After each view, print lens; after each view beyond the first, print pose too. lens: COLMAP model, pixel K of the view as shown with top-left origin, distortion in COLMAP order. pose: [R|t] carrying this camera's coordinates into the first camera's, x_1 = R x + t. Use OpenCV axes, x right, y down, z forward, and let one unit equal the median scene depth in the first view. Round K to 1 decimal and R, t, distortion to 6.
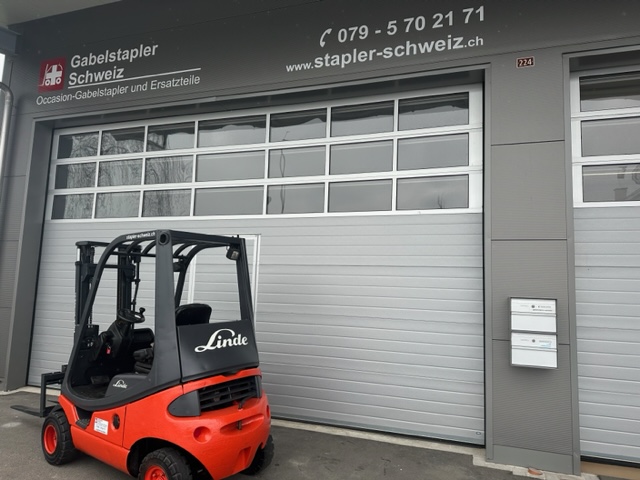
lens RADIAL K [[445.0, 0, 320.0], [0, 445.0, 240.0], [0, 0, 1]] dist [0.054485, -0.062239]
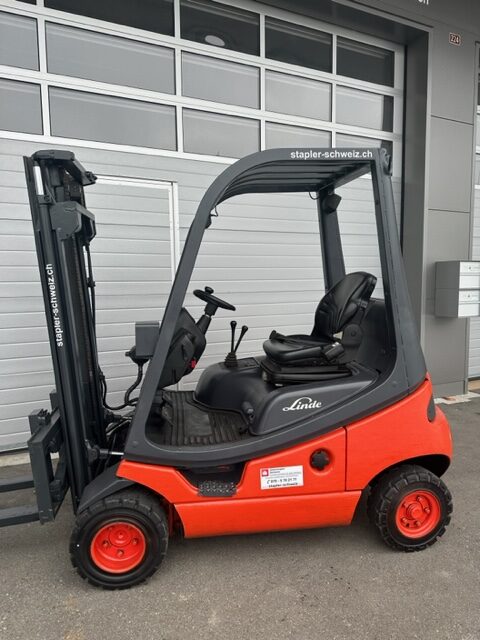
lens RADIAL K [[449.3, 0, 238.2], [0, 449.3, 322.0], [0, 0, 1]] dist [0.063229, -0.082552]
pose [[0.712019, -0.104402, 0.694355, -0.652974], [-0.044924, 0.980085, 0.193431, 0.067251], [-0.700721, -0.168920, 0.693149, 0.463104]]
